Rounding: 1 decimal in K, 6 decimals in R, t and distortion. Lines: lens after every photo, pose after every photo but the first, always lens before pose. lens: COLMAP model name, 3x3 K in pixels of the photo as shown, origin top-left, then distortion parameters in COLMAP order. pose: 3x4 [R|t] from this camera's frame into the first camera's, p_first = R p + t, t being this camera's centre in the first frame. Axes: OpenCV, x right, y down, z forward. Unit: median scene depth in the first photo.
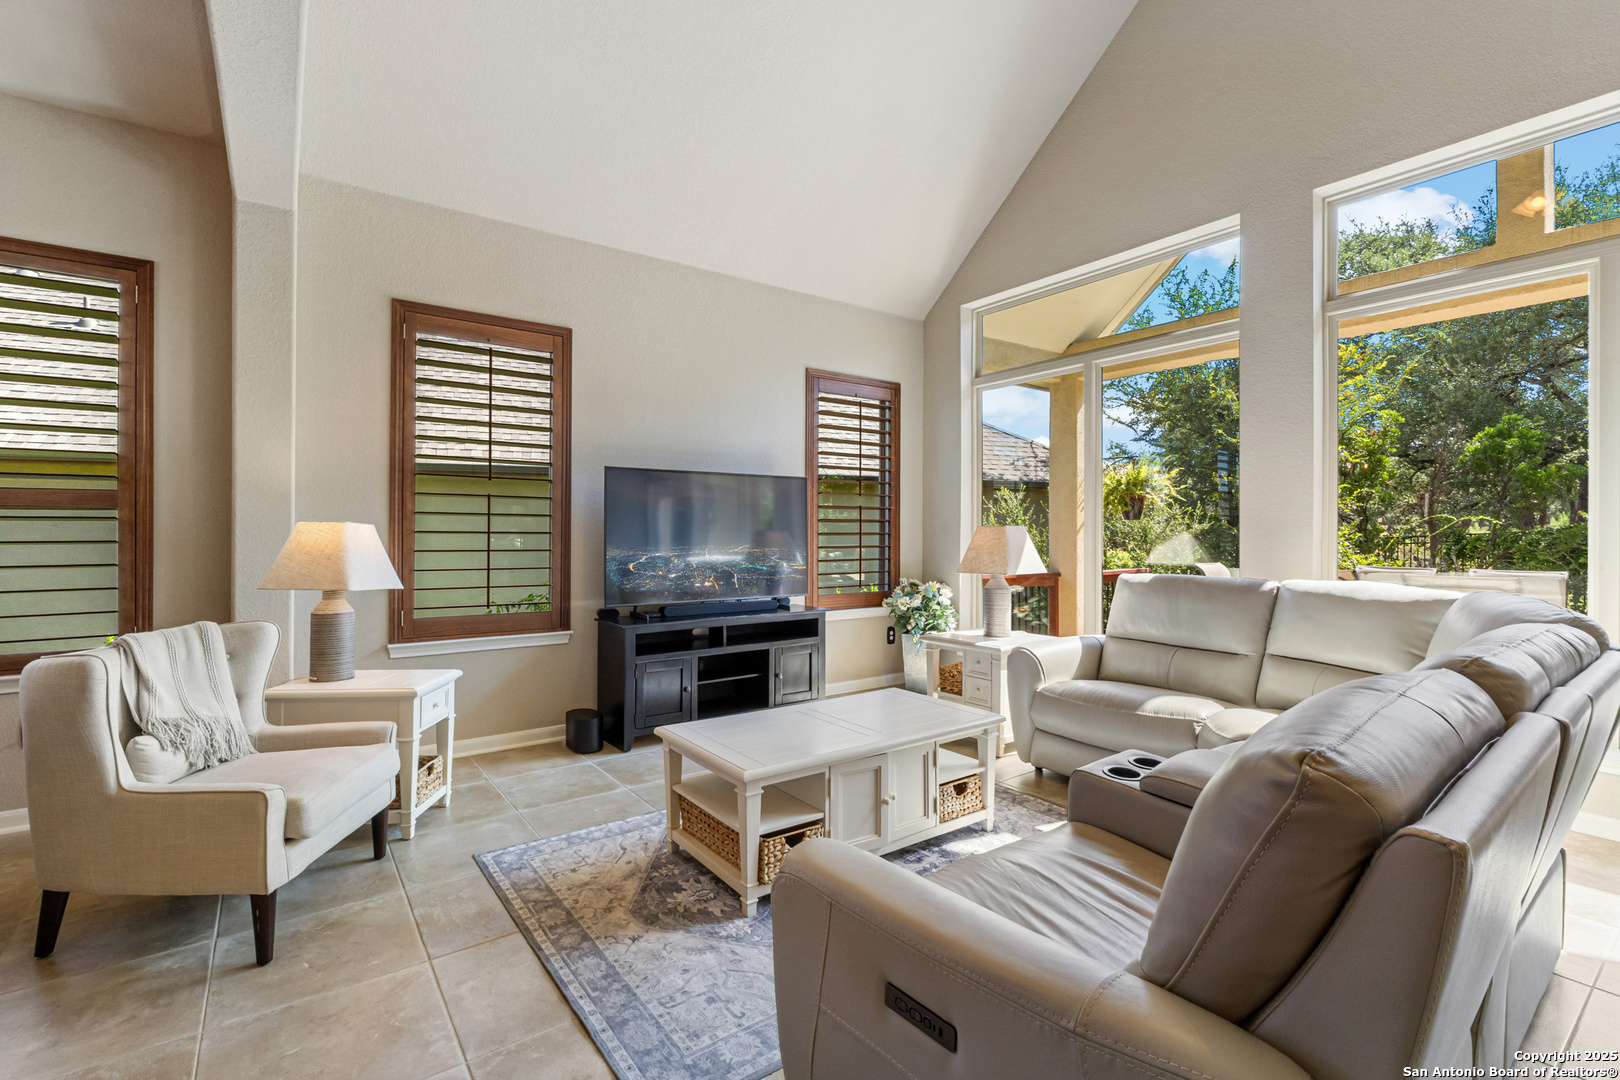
lens RADIAL K [[724.8, 0, 812.4], [0, 724.8, 539.1], [0, 0, 1]] dist [-0.003268, -0.000414]
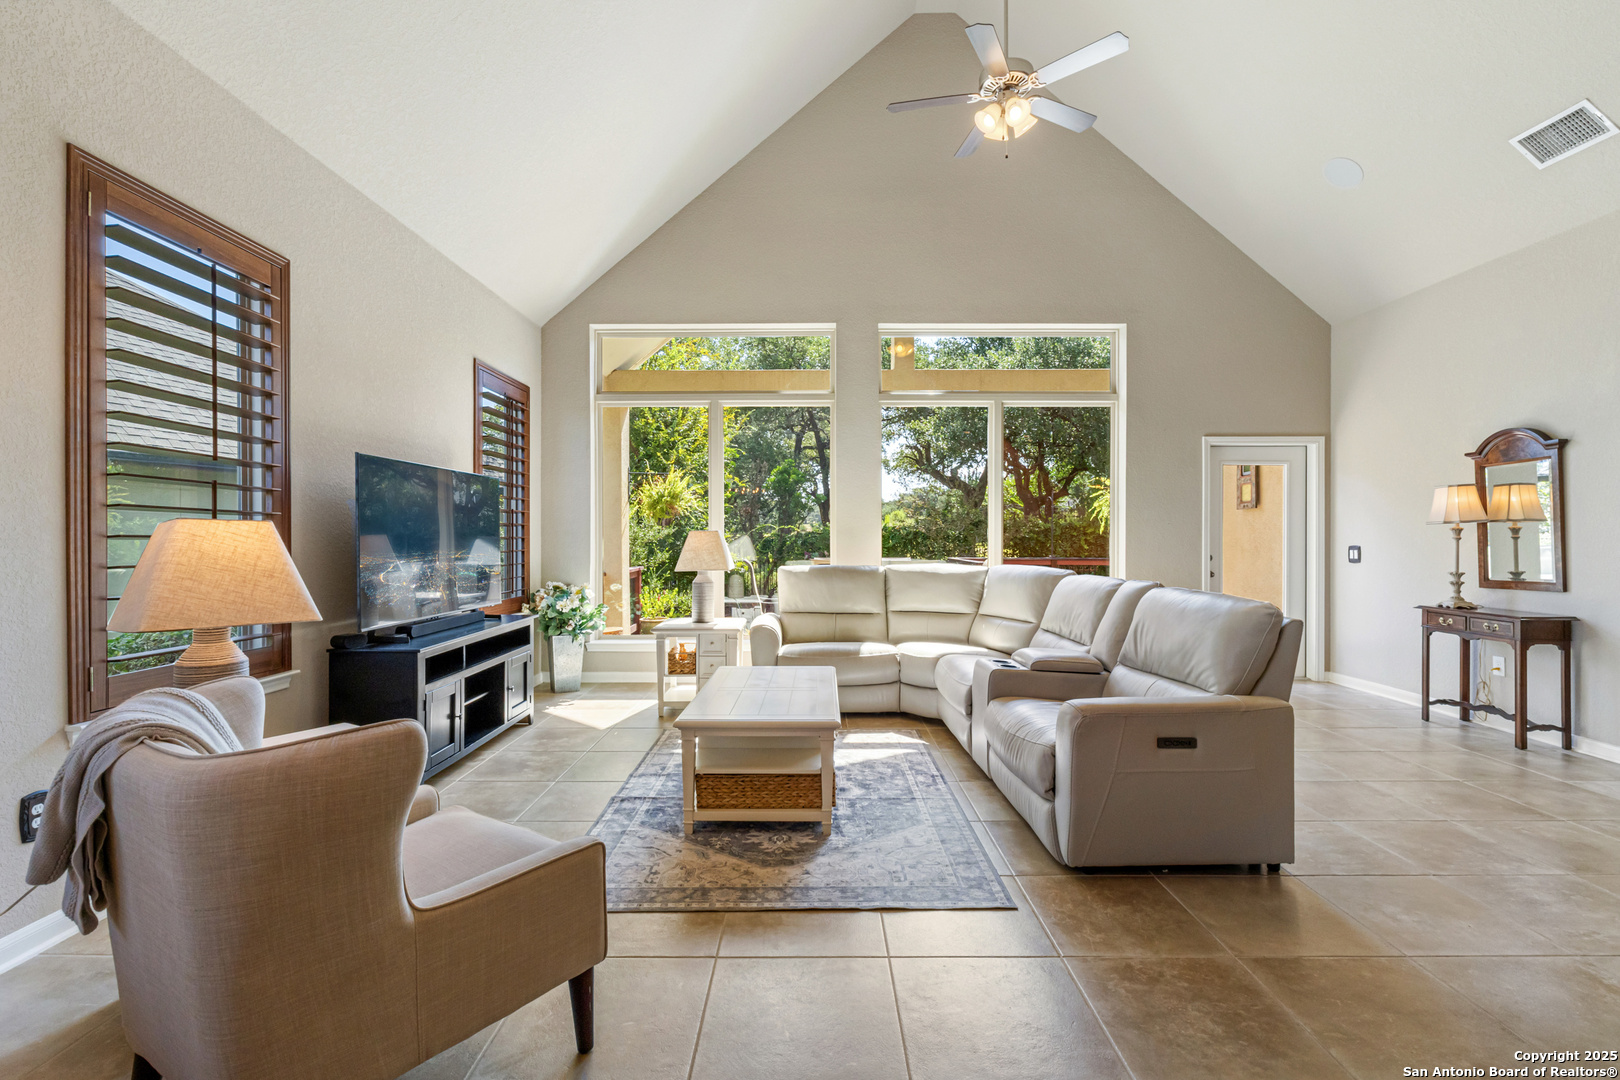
lens RADIAL K [[724.8, 0, 800.0], [0, 724.8, 543.0], [0, 0, 1]] dist [-0.003268, -0.000414]
pose [[0.601596, -0.008512, 0.798755, -0.495528], [0.008809, 0.999953, 0.004022, -0.001459], [-0.798752, 0.004617, 0.601642, 0.113744]]
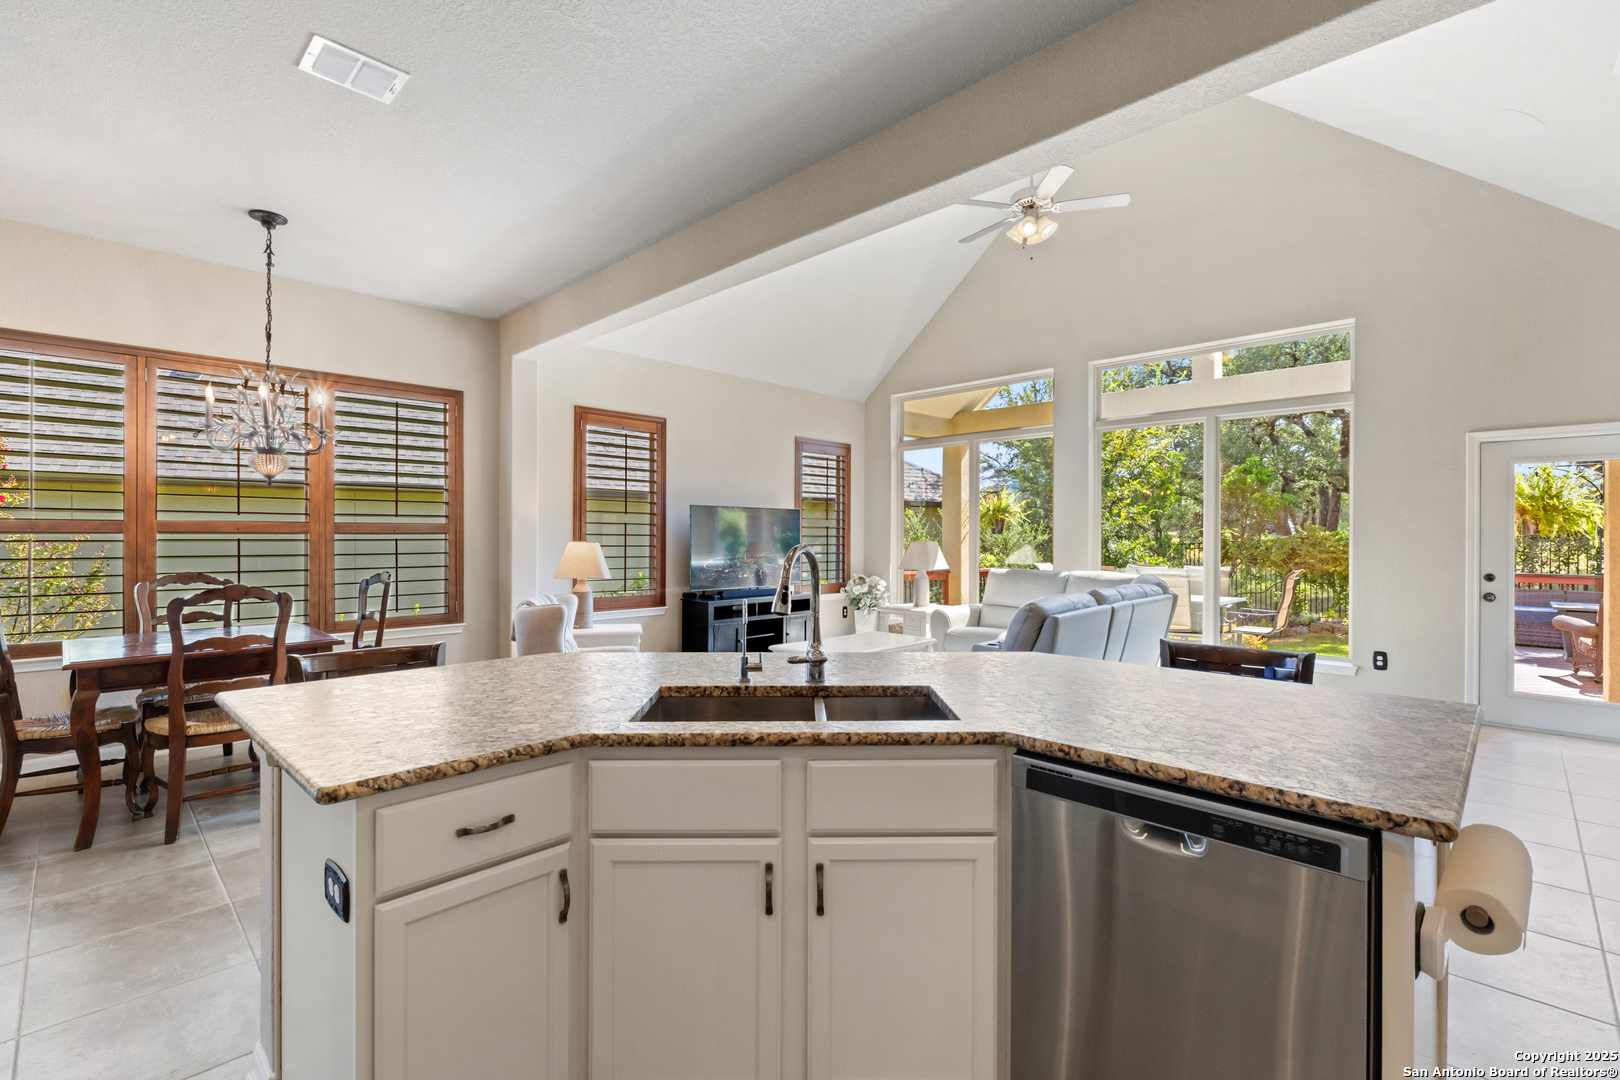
lens RADIAL K [[724.8, 0, 805.4], [0, 724.8, 541.3], [0, 0, 1]] dist [-0.003268, -0.000414]
pose [[0.987956, 0.000166, 0.154732, -0.224688], [0.000065, 0.999999, -0.001487, -0.013147], [-0.154732, 0.001479, 0.987955, -0.518421]]
